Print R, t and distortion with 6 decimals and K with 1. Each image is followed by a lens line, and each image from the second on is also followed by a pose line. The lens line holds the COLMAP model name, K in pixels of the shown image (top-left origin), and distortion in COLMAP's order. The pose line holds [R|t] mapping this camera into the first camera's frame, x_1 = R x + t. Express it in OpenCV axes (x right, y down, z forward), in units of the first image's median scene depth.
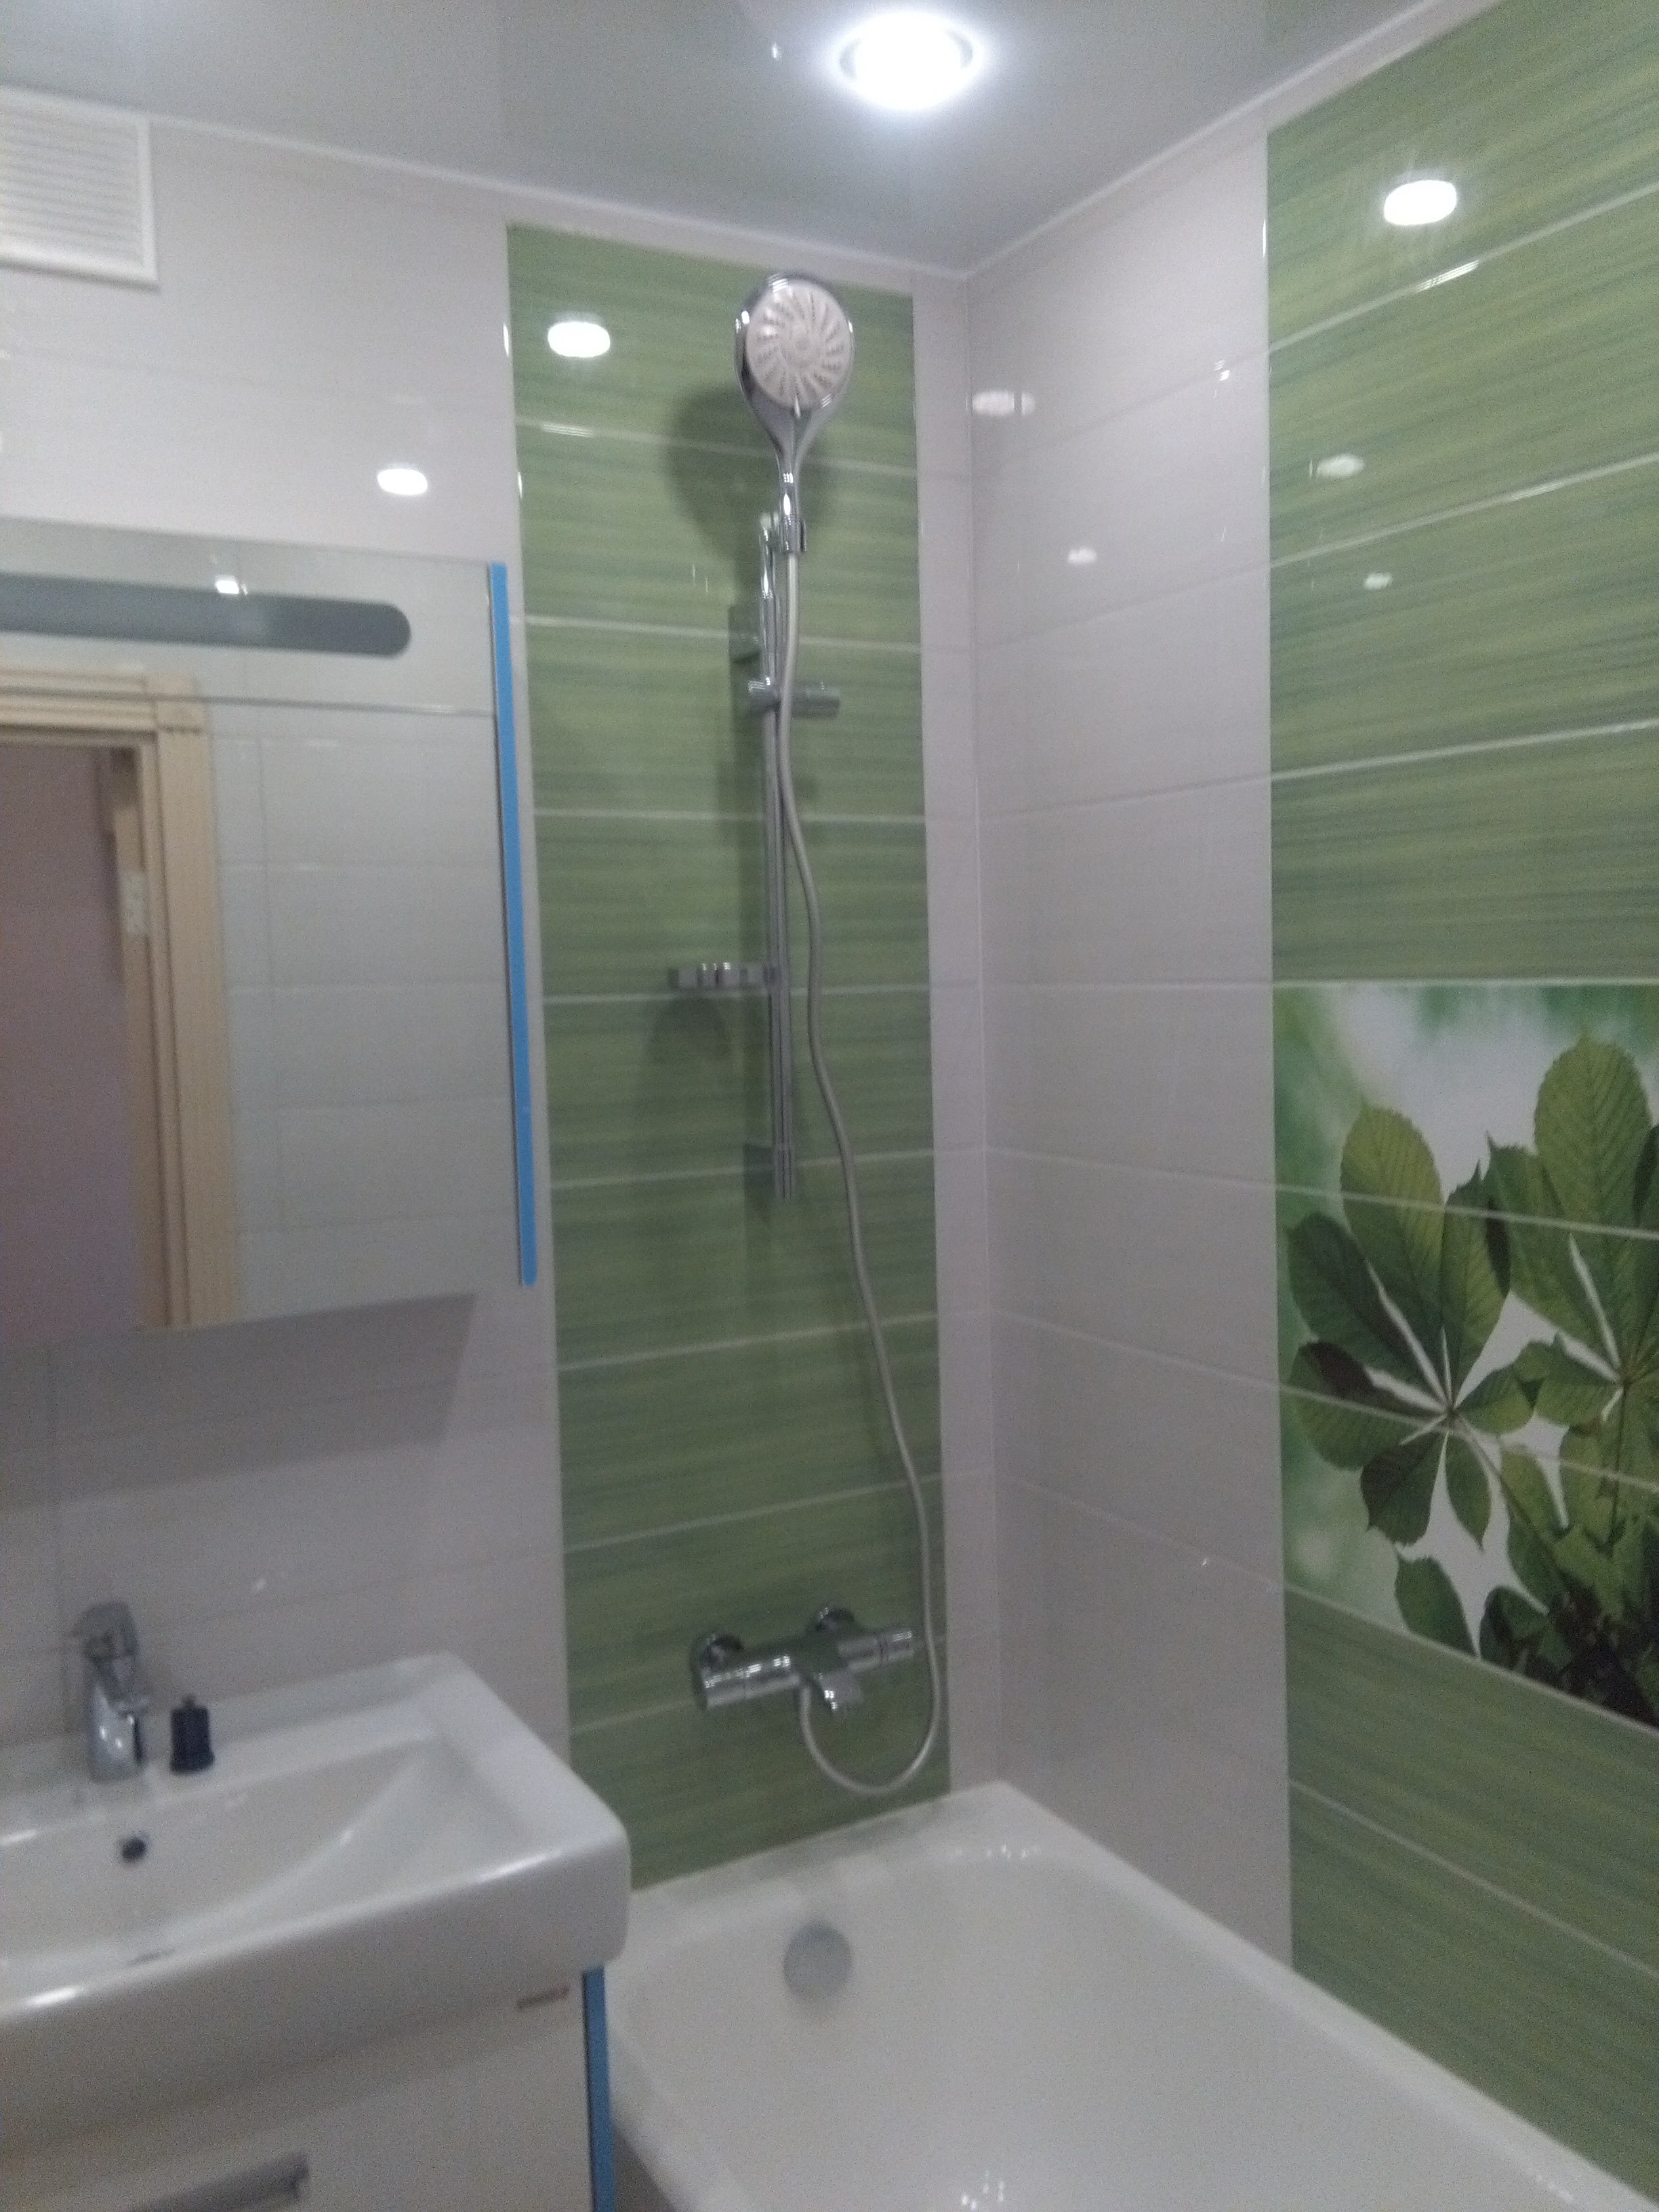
lens RADIAL K [[1808.5, 0, 823.3], [0, 1808.5, 1070.5], [0, 0, 1]] dist [0.074039, -0.136213]
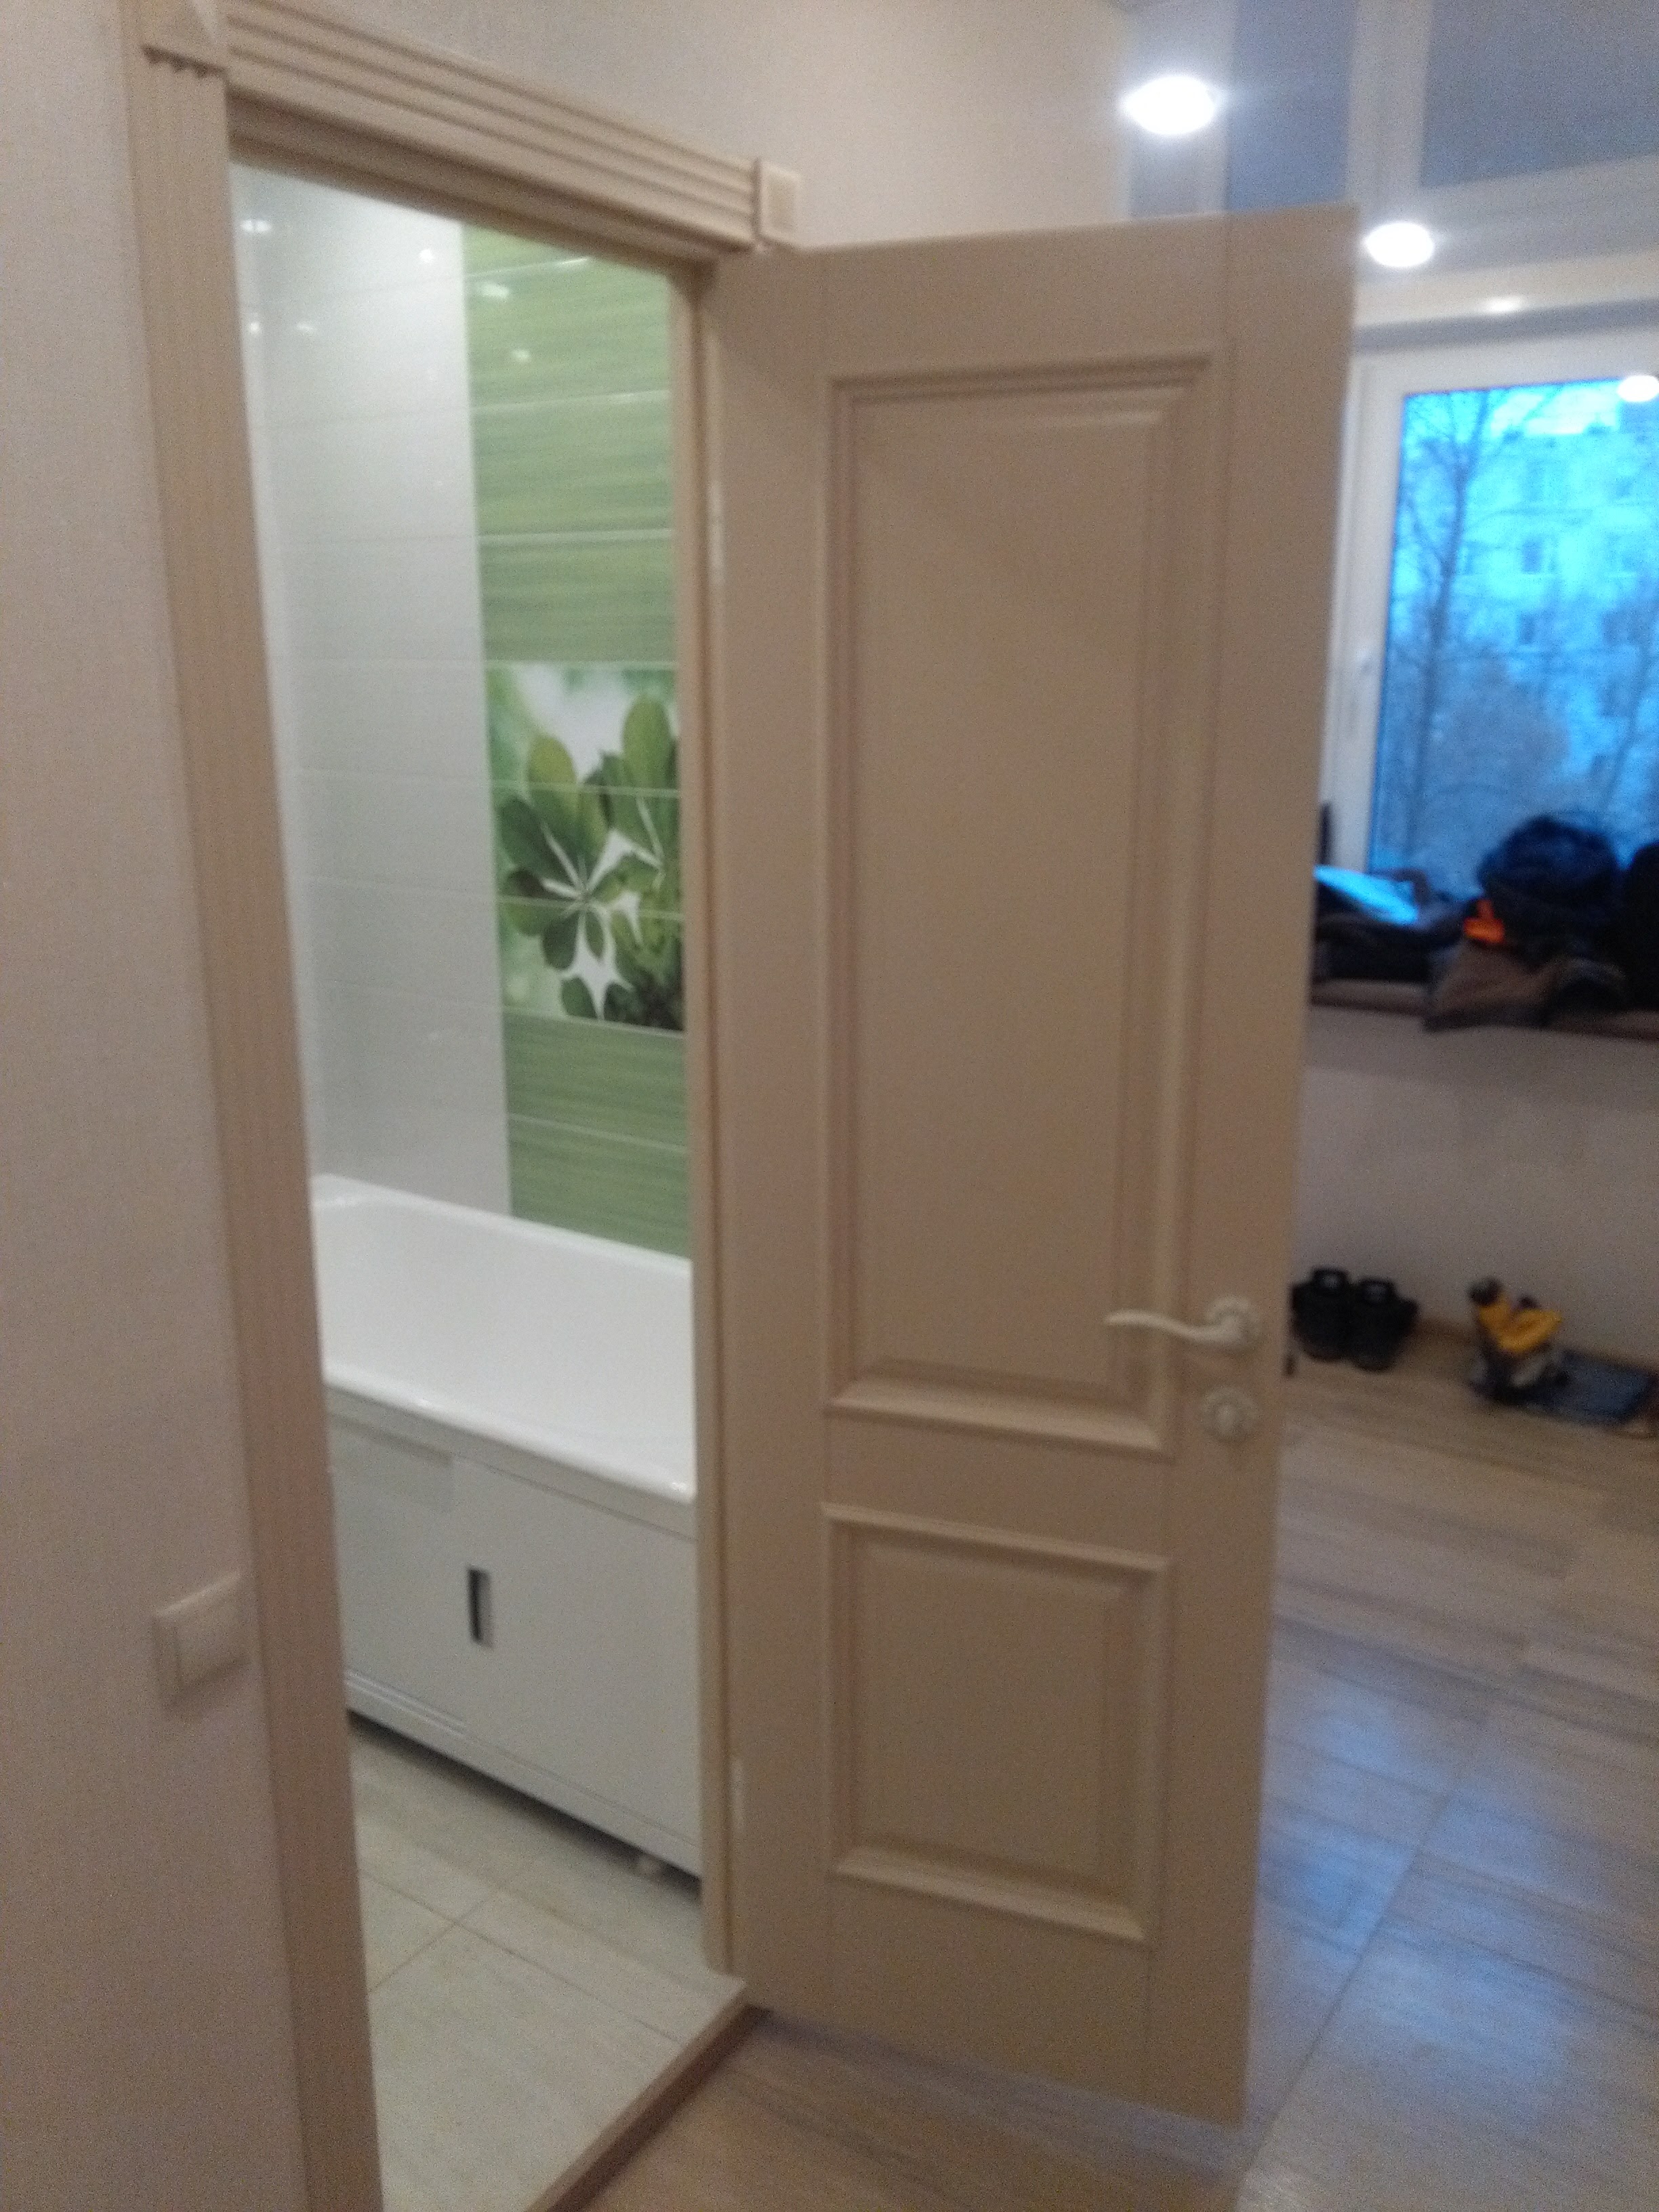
lens RADIAL K [[1789.7, 0, 829.5], [0, 1789.7, 1106.0], [0, 0, 1]] dist [0.079694, -0.100166]
pose [[0.899443, -0.076593, 0.430274, -0.249422], [0.000779, 0.984802, 0.173677, 0.074978], [-0.437037, -0.155878, 0.885833, -0.803485]]
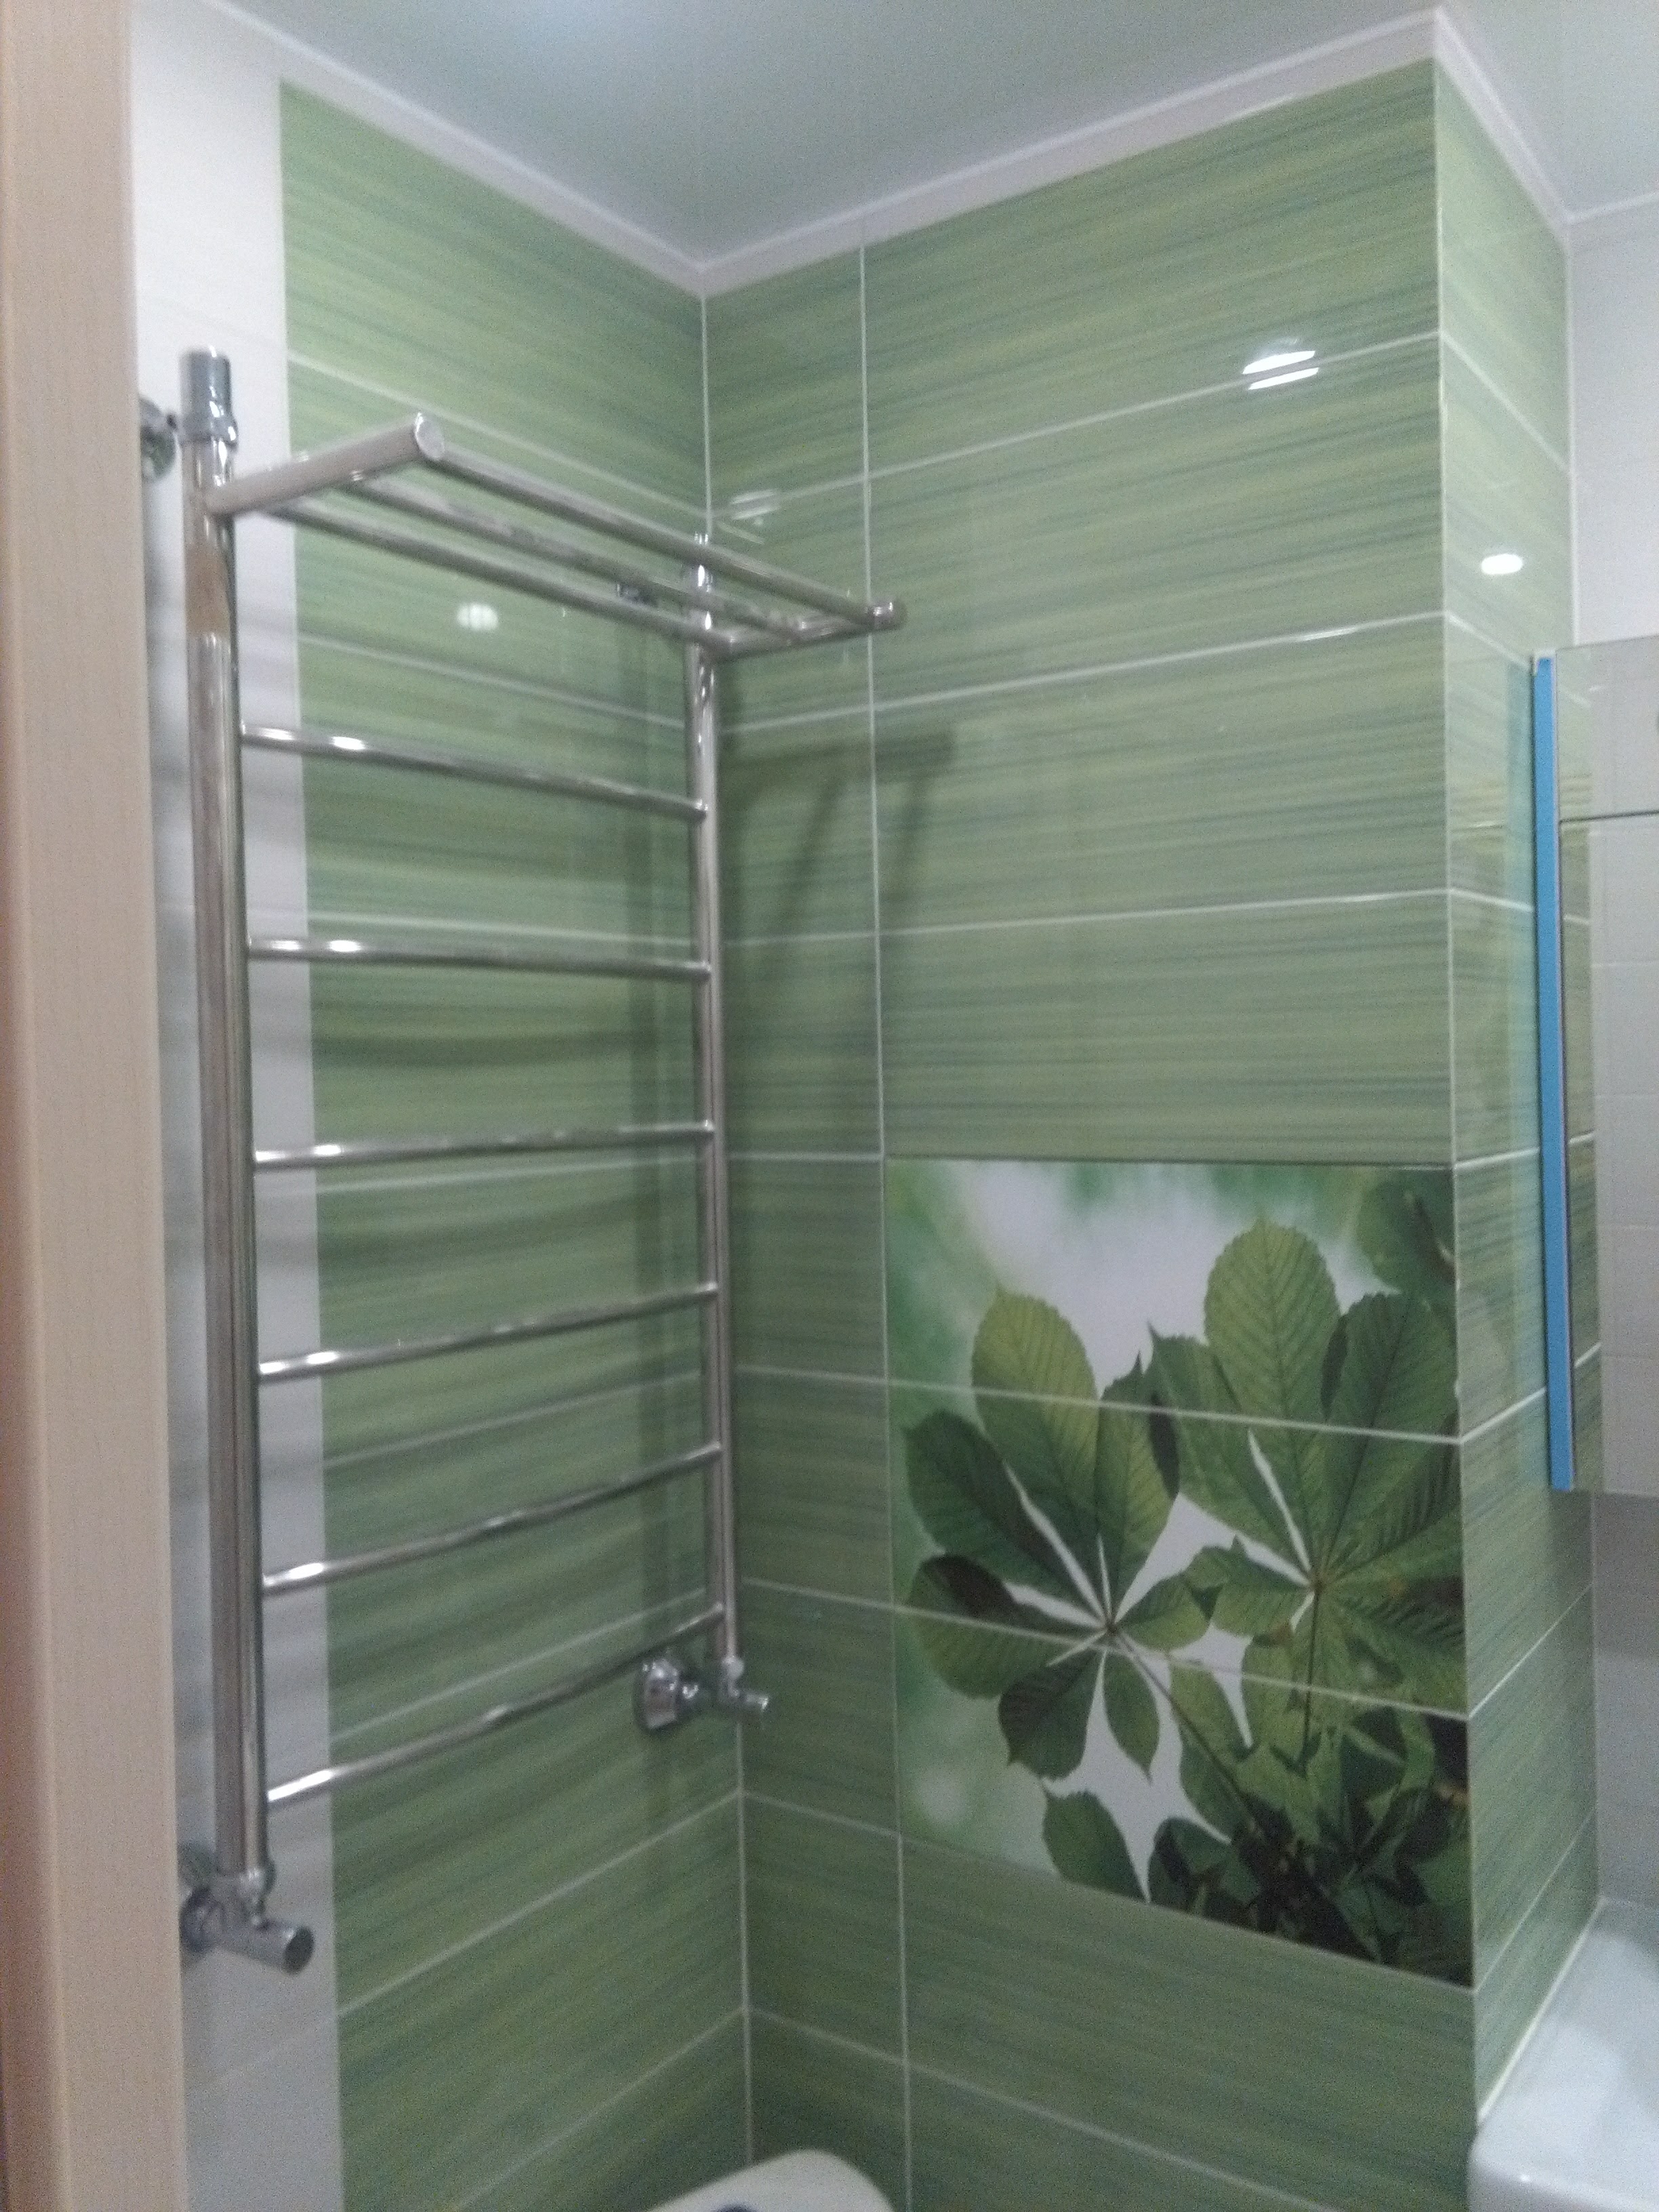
lens RADIAL K [[1808.5, 0, 823.3], [0, 1808.5, 1070.5], [0, 0, 1]] dist [0.074039, -0.136213]
pose [[0.910064, 0.009660, 0.414355, -0.167357], [0.018756, 0.997744, -0.064454, -0.035804], [-0.414044, 0.066429, 0.907830, 0.202564]]
